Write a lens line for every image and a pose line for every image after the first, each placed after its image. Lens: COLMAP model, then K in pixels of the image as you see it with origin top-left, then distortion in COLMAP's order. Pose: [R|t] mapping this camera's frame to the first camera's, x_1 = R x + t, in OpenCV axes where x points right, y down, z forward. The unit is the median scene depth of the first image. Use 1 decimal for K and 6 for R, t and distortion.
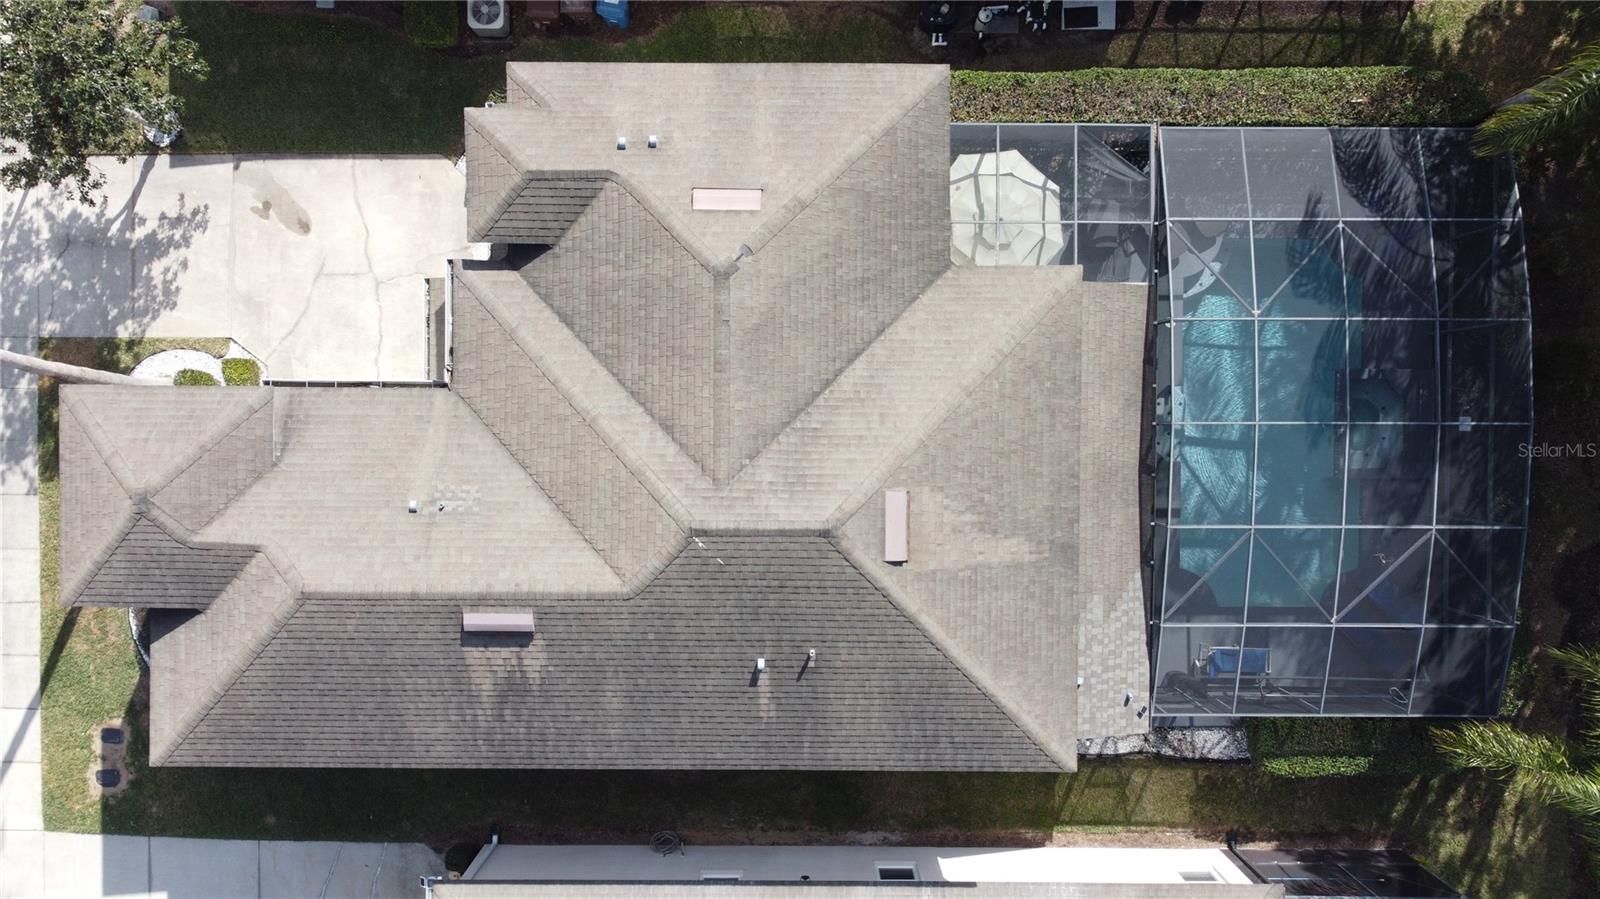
lens RADIAL K [[1209.5, 0, 799.6], [0, 1209.5, 447.8], [0, 0, 1]] dist [0.006715, -0.011084]
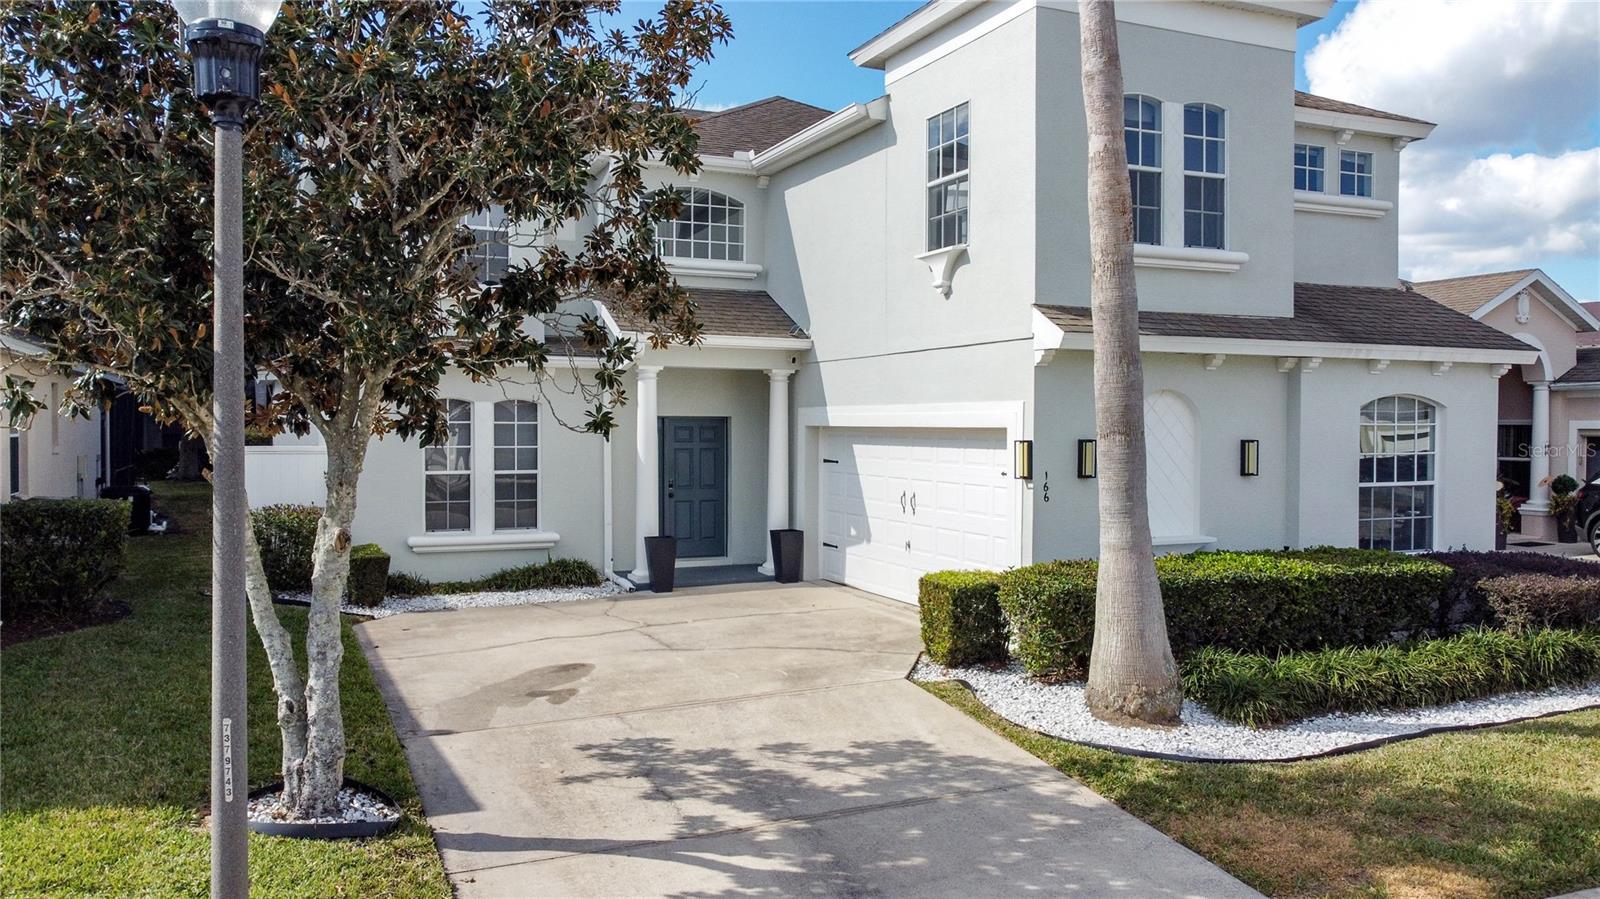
lens RADIAL K [[1209.5, 0, 797.0], [0, 1209.5, 448.6], [0, 0, 1]] dist [0.006715, -0.011084]
pose [[-0.415699, -0.016237, 0.909357, -0.794153], [0.909371, -0.024383, 0.415270, -0.276660], [0.015430, 0.999571, 0.024902, 0.911743]]
